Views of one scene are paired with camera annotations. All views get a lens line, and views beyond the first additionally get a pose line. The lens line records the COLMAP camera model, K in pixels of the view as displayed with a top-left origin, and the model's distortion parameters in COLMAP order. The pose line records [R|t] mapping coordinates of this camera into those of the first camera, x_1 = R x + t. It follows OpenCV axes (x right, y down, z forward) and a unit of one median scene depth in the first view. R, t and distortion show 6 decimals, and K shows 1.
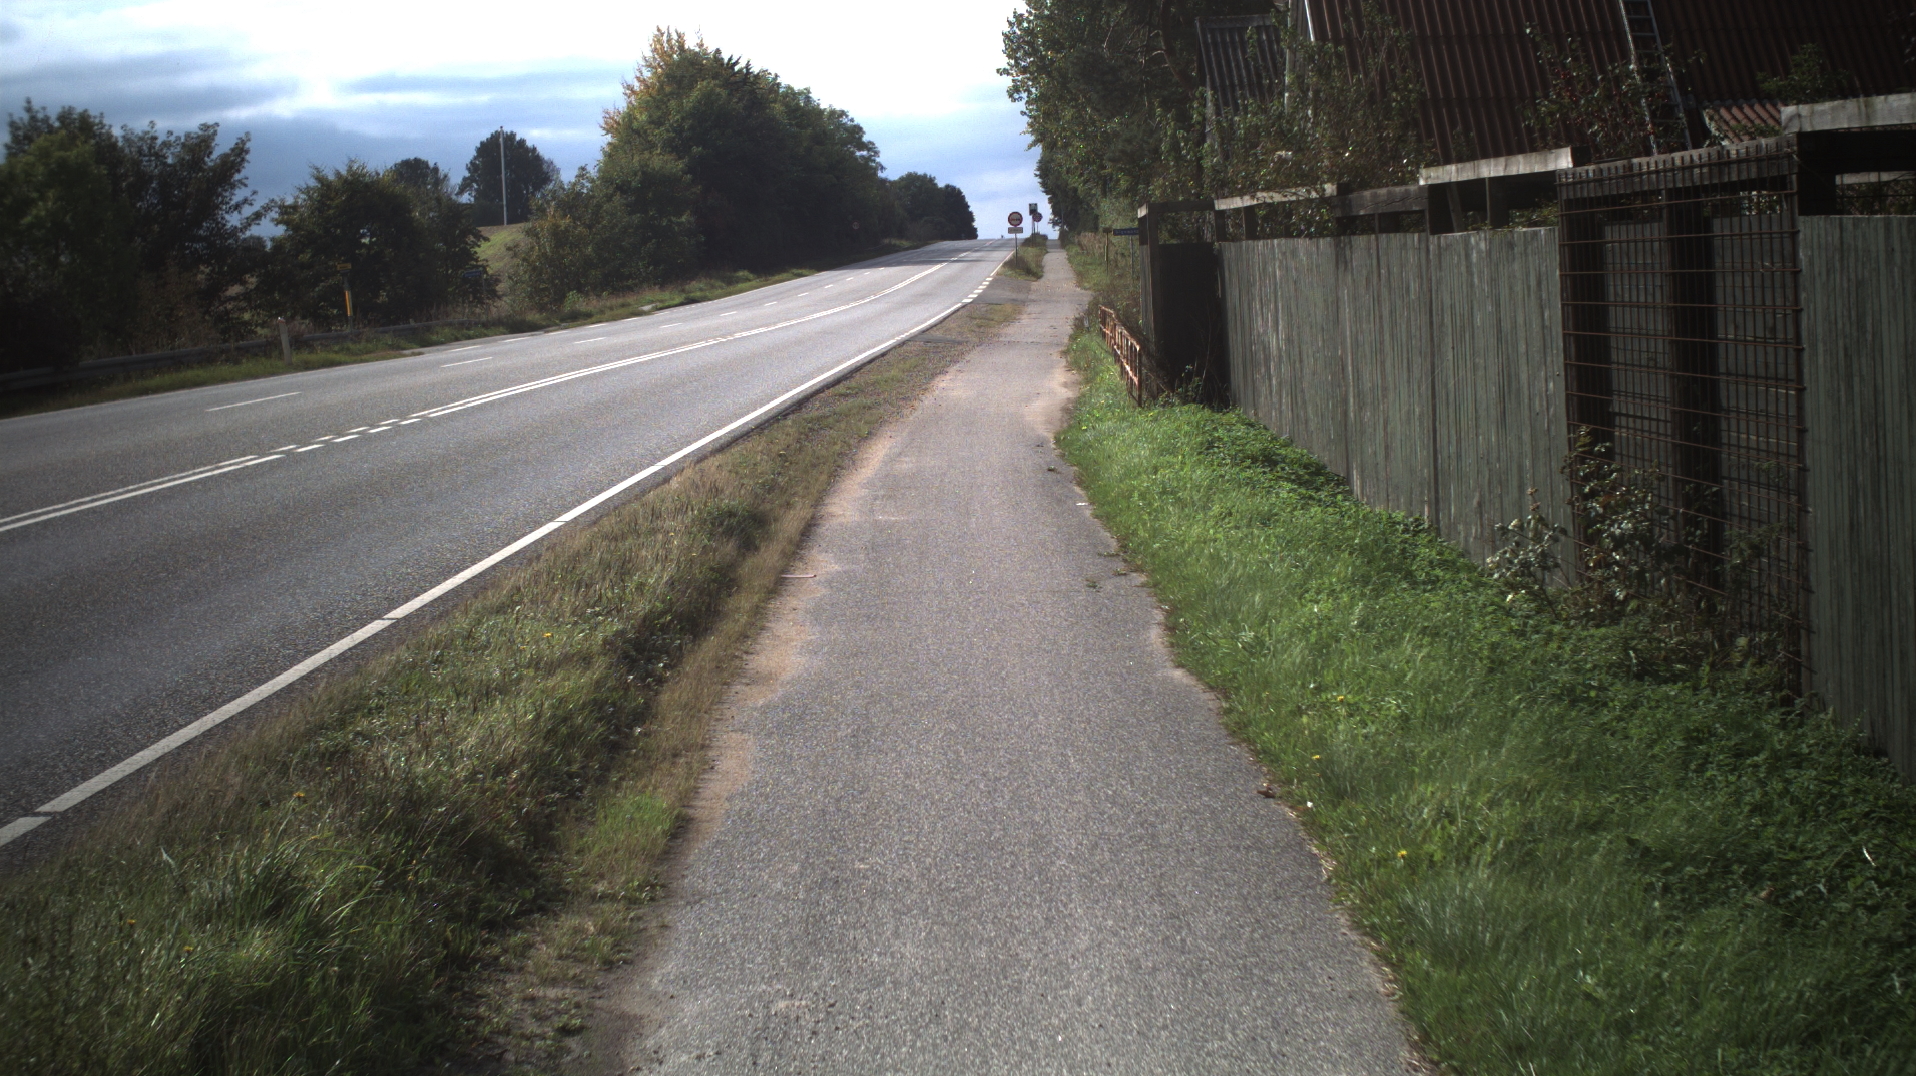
lens RADIAL K [[12819.2, 0, 974.9], [0, 12819.2, 528.6], [0, 0, 1]] dist [-2.534162, 0.000000]
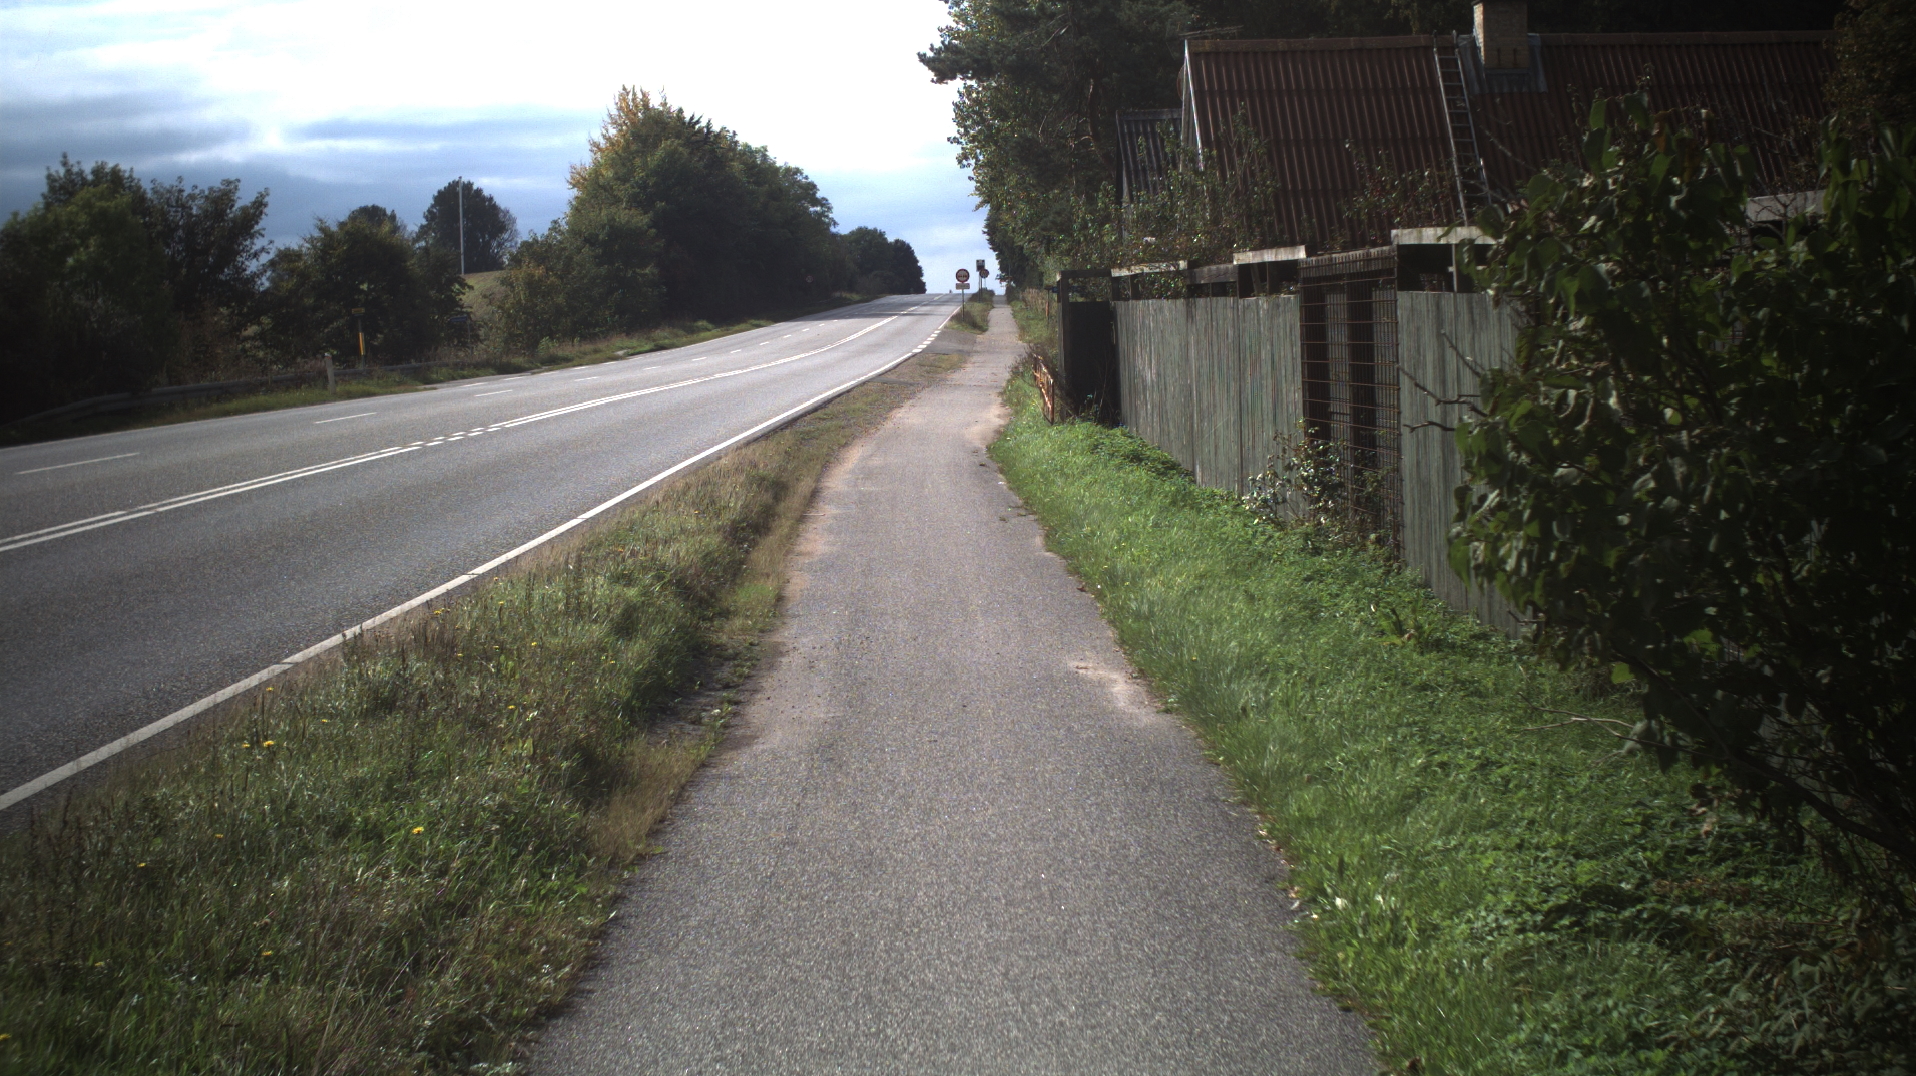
lens RADIAL K [[12819.2, 0, 950.8], [0, 12819.2, 541.9], [0, 0, 1]] dist [-2.534162, 0.000000]
pose [[0.999889, 0.014712, 0.002467, -0.000385], [-0.014704, 0.999887, -0.003245, 0.004446], [-0.002515, 0.003208, 0.999992, -0.204867]]
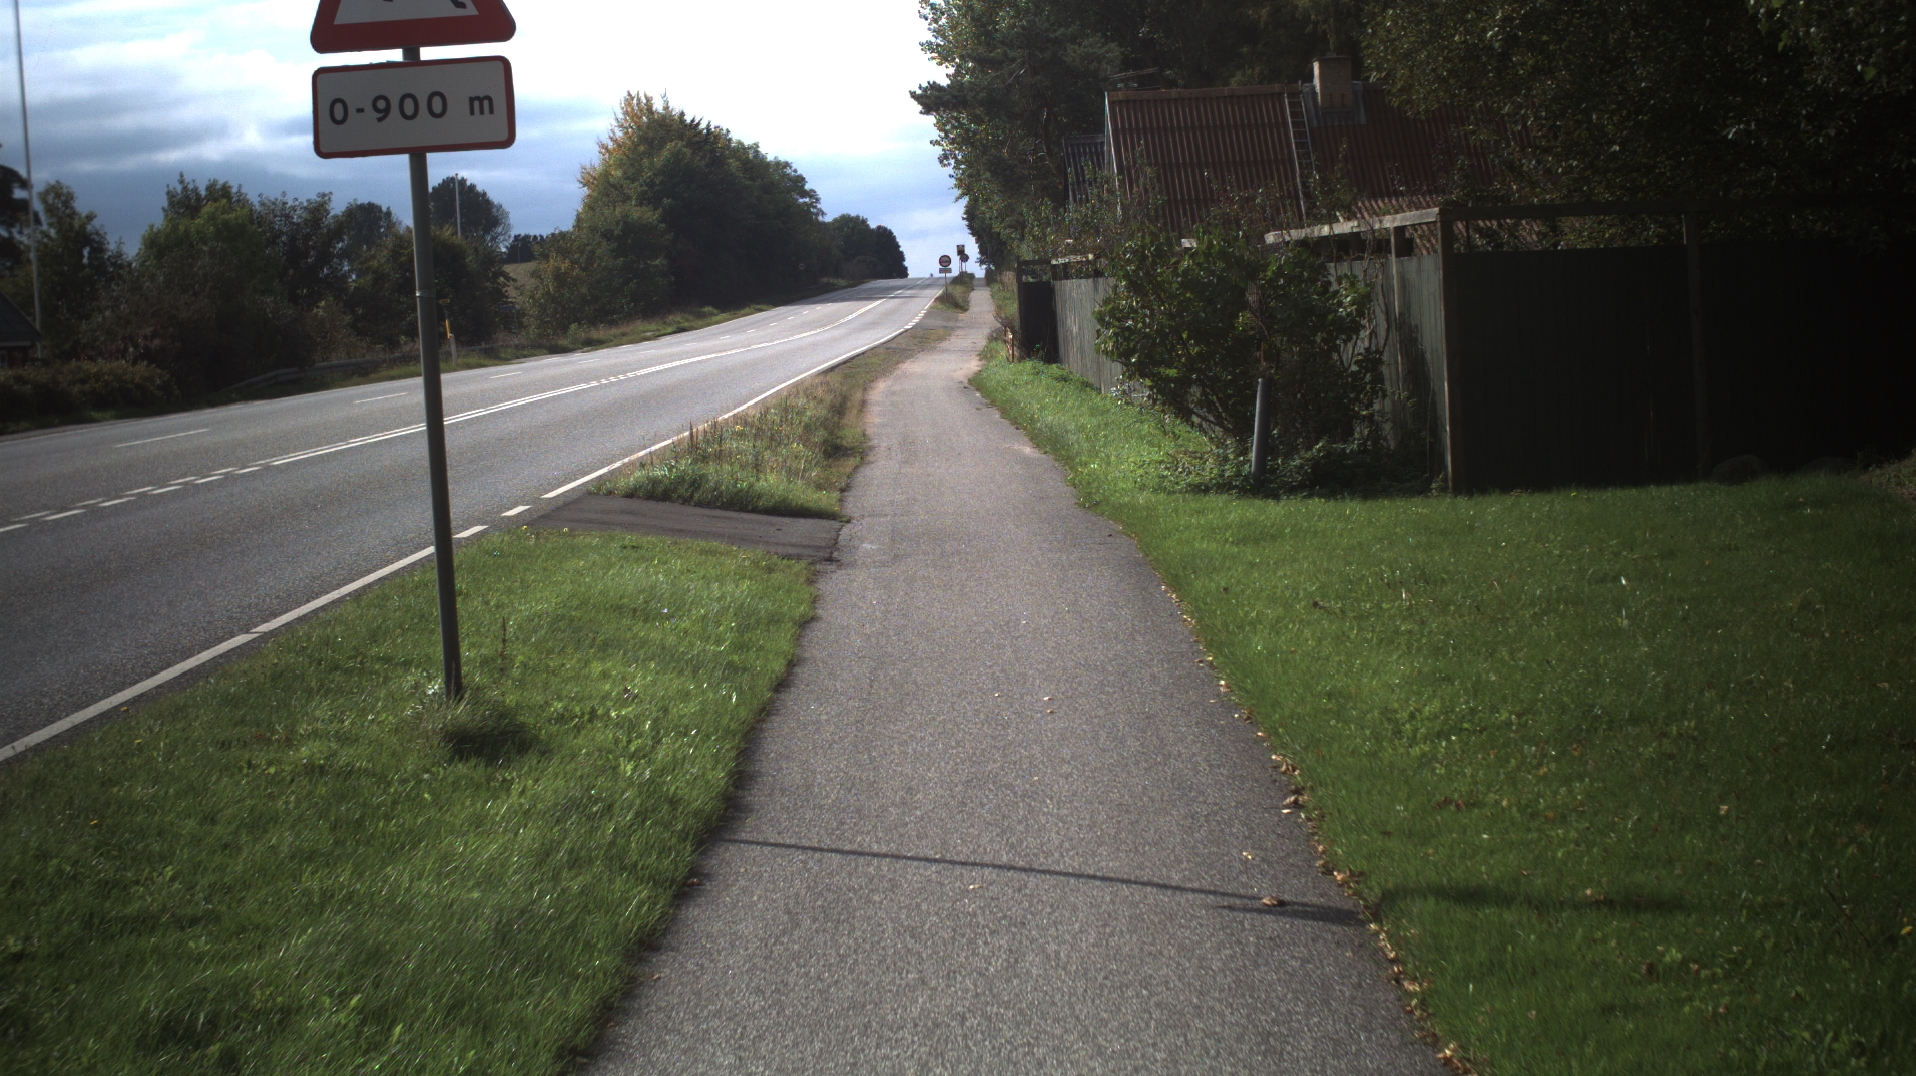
lens RADIAL K [[12819.2, 0, 959.7], [0, 12819.2, 529.1], [0, 0, 1]] dist [-2.534162, 0.000000]
pose [[0.999978, -0.005123, 0.004302, -0.002336], [0.005136, 0.999982, -0.002939, 0.013609], [-0.004287, 0.002961, 0.999986, -0.613121]]
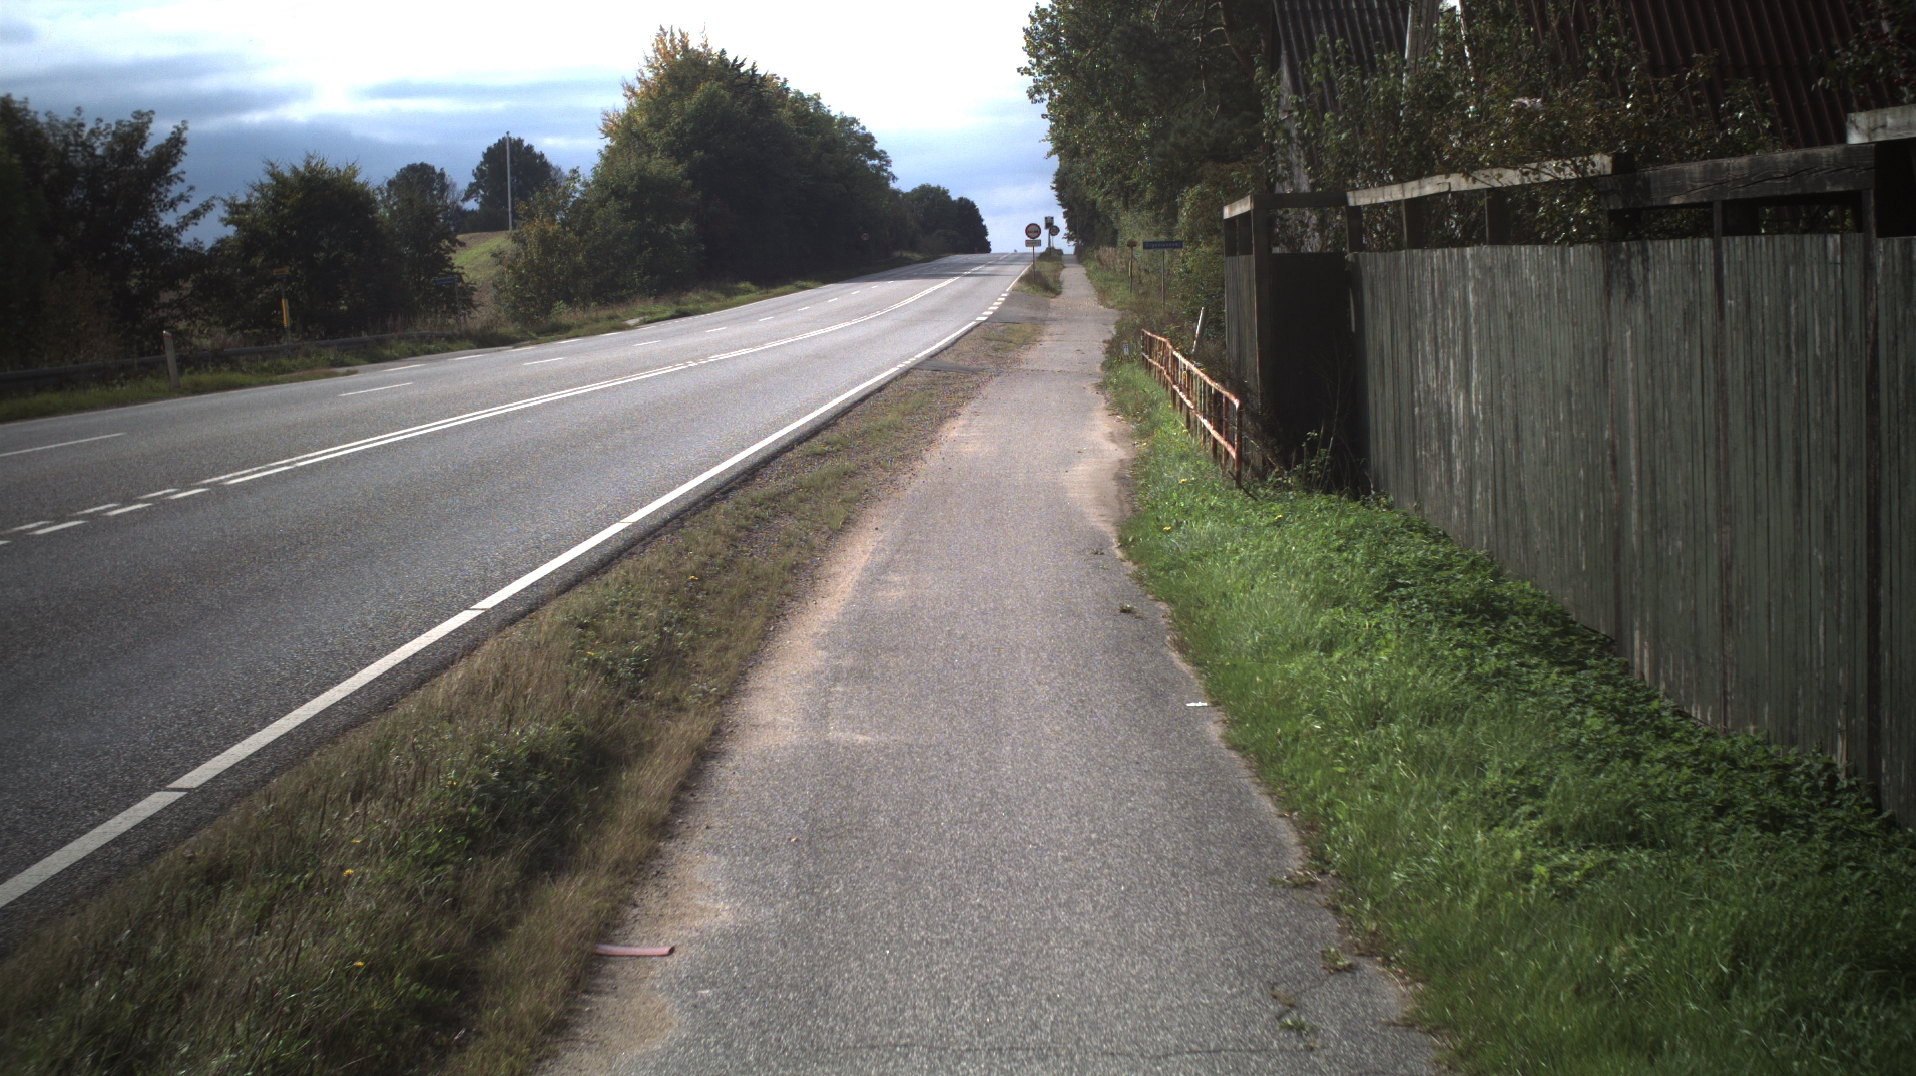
lens RADIAL K [[12819.2, 0, 956.7], [0, 12819.2, 548.0], [0, 0, 1]] dist [-2.534162, 0.000000]
pose [[0.999901, 0.013901, -0.002092, -0.000545], [-0.013901, 0.999903, 0.000417, -0.004170], [0.002098, -0.000388, 0.999998, 0.201859]]
